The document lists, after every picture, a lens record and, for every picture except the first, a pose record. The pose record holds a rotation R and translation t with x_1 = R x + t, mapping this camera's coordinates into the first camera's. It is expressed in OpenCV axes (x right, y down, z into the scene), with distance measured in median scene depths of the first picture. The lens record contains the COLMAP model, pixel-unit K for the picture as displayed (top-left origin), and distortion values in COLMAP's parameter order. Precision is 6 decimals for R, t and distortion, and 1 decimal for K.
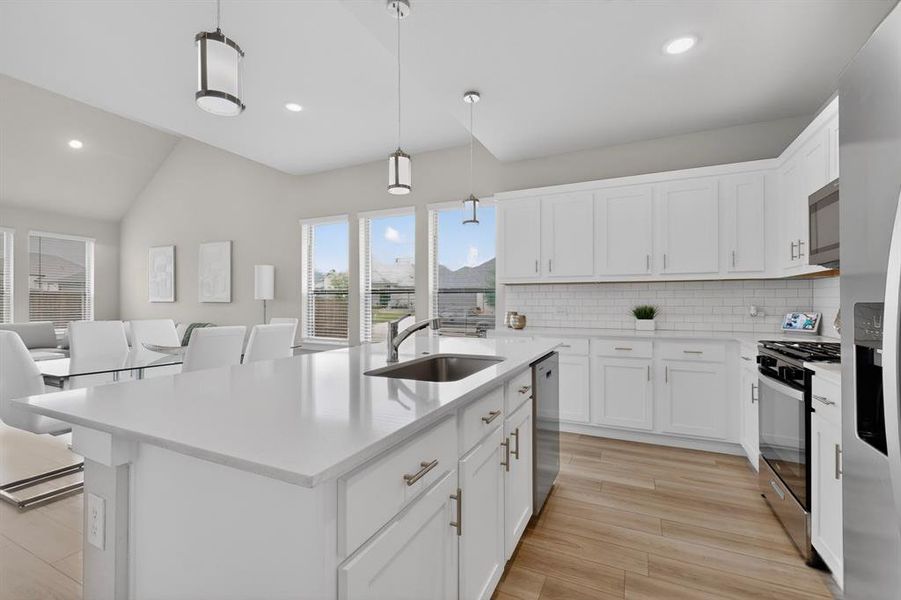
lens RADIAL K [[395.0, 0, 445.9], [0, 395.0, 301.0], [0, 0, 1]] dist [-0.001217, -0.000614]
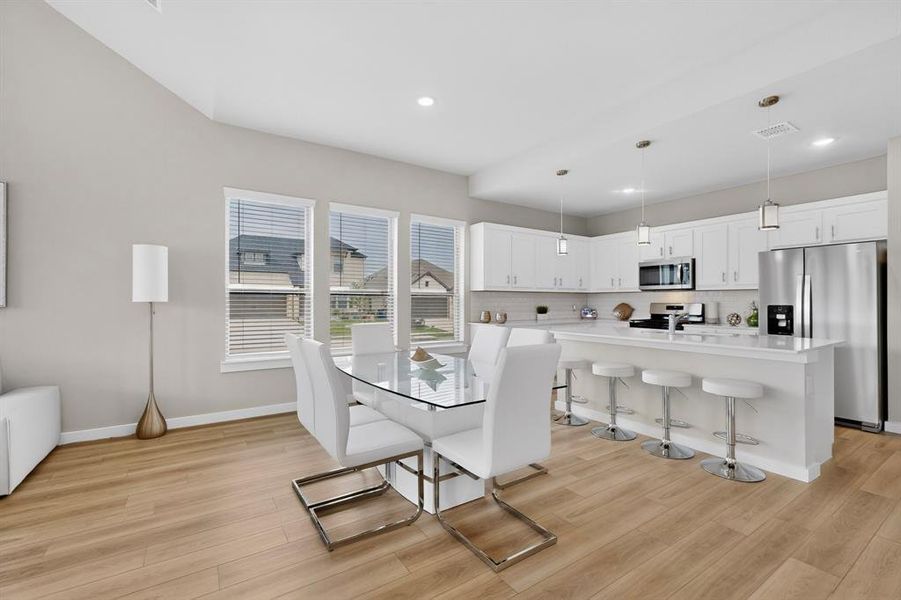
lens RADIAL K [[395.0, 0, 445.9], [0, 395.0, 301.0], [0, 0, 1]] dist [-0.001217, -0.000614]
pose [[0.518621, 0.002436, 0.855001, -1.157278], [0.001218, 0.999993, -0.003589, -0.003701], [-0.855003, 0.002903, 0.518615, 0.449998]]
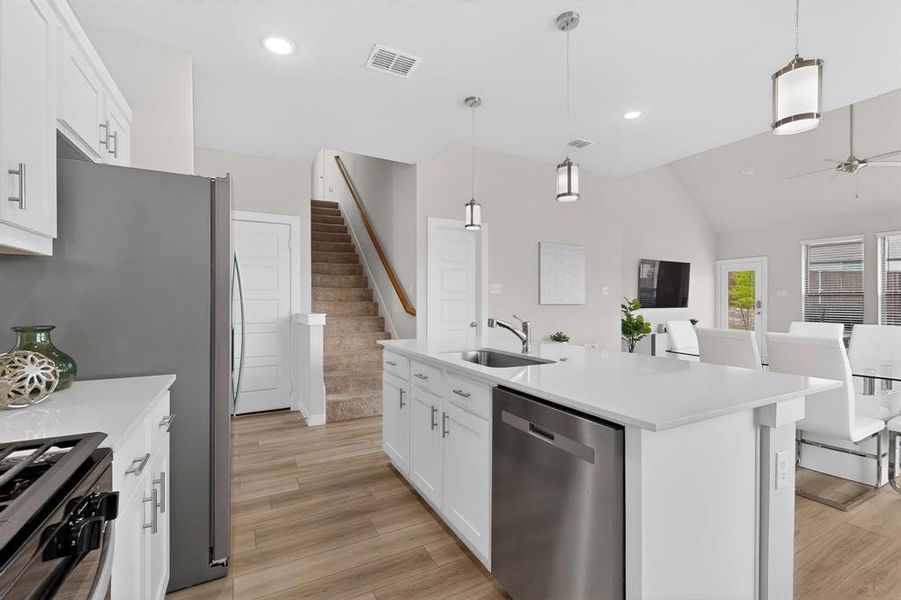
lens RADIAL K [[389.9, 0, 451.2], [0, 389.9, 300.8], [0, 0, 1]] dist [-0.000458, -0.000075]
pose [[-0.592734, 0.002719, -0.805394, 0.472895], [-0.003102, 0.999979, 0.005659, -0.007987], [0.805392, 0.005853, -0.592713, 0.742107]]
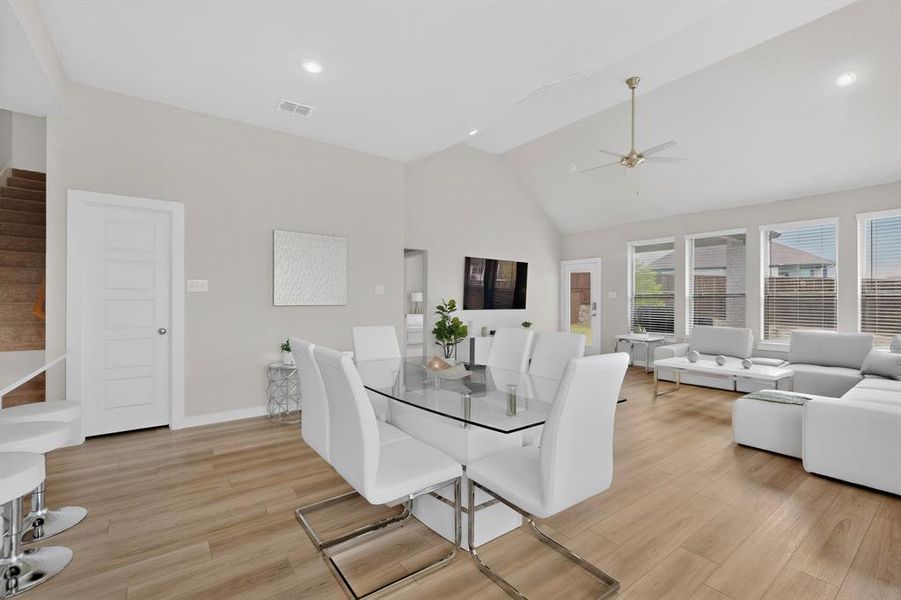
lens RADIAL K [[389.9, 0, 451.2], [0, 389.9, 300.8], [0, 0, 1]] dist [-0.000458, -0.000075]
pose [[-0.467559, -0.001488, -0.883961, -0.036621], [-0.007182, 0.999972, 0.002116, -0.008387], [0.883933, 0.007338, -0.467556, 1.140889]]
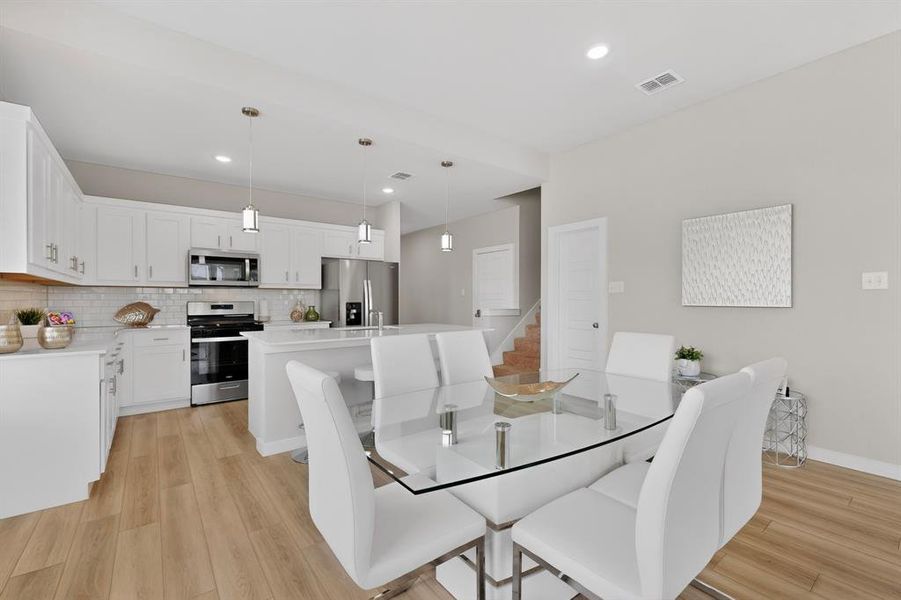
lens RADIAL K [[389.9, 0, 451.2], [0, 389.9, 300.8], [0, 0, 1]] dist [-0.000458, -0.000075]
pose [[-0.893795, 0.000384, 0.448476, -0.685264], [0.003052, 0.999982, 0.005227, -0.007442], [-0.448466, 0.006041, -0.893779, 1.313156]]
